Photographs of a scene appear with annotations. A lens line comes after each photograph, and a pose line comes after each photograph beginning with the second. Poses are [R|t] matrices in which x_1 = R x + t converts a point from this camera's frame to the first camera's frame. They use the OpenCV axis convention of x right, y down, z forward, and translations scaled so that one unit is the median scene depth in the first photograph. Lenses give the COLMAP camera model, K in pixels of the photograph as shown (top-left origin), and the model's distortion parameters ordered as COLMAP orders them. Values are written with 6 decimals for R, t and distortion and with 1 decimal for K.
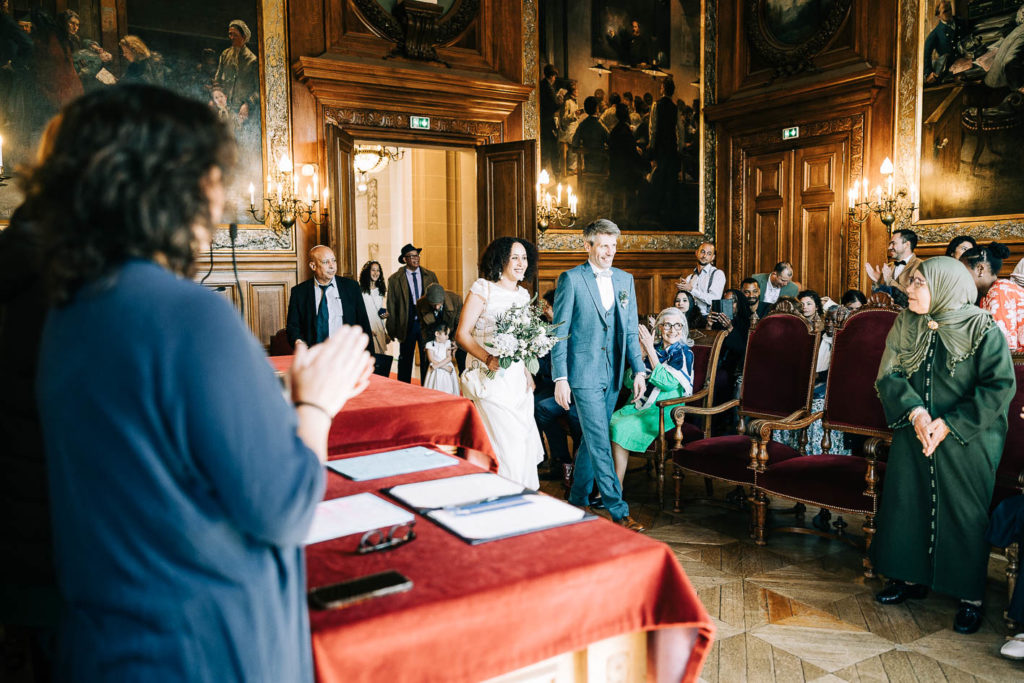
lens RADIAL K [[810.9, 0, 512.0], [0, 810.9, 341.5], [0, 0, 1]] dist [0.002686, -0.006324]
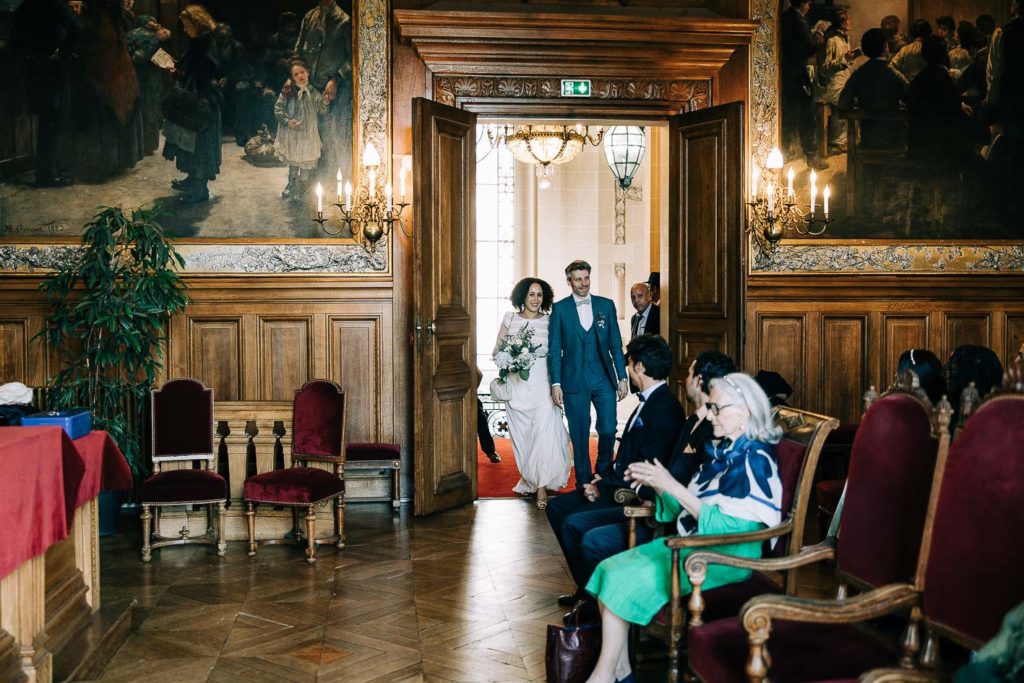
lens RADIAL K [[1089.5, 0, 512.0], [0, 1089.5, 341.5], [0, 0, 1]] dist [-0.008787, 0.016668]
pose [[0.910318, 0.024772, -0.413169, 0.224383], [-0.044133, 0.998326, -0.037380, -0.017343], [0.411551, 0.052262, 0.909887, 0.144811]]
